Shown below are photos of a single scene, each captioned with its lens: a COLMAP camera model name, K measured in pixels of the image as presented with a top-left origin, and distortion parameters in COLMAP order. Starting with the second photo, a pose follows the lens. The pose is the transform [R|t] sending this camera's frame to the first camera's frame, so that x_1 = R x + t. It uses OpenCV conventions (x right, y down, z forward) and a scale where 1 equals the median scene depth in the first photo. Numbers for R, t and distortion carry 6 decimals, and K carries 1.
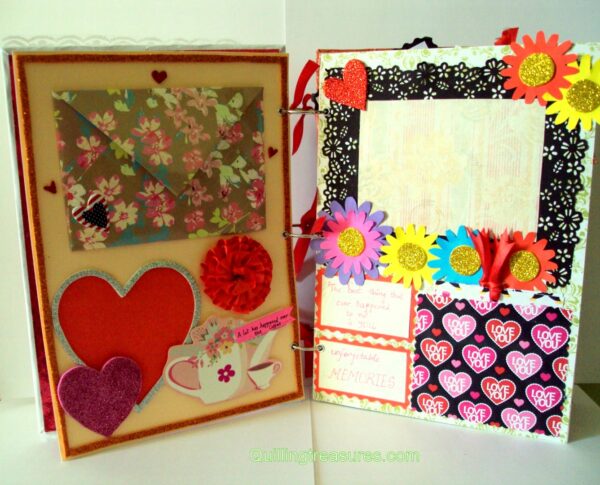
lens RADIAL K [[583.1, 0, 285.4], [0, 583.1, 239.2], [0, 0, 1]] dist [-0.096420, 0.000000]
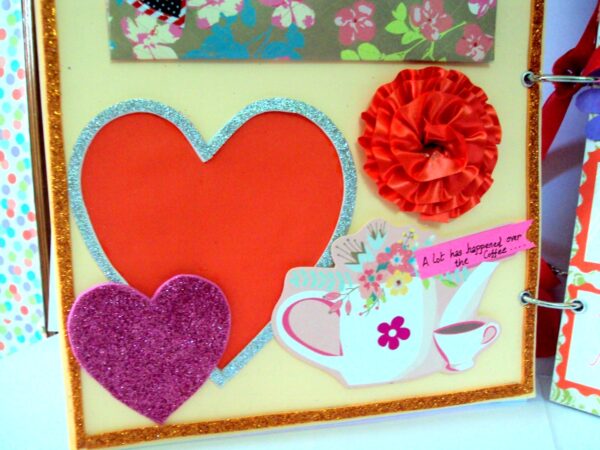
lens RADIAL K [[574.6, 0, 301.4], [0, 574.6, 225.4], [0, 0, 1]] dist [-0.090855, 0.000000]
pose [[0.960515, 0.081223, -0.266108, -0.054660], [-0.070865, 0.996315, 0.048313, 0.120614], [0.269051, -0.027548, 0.962732, 0.501608]]
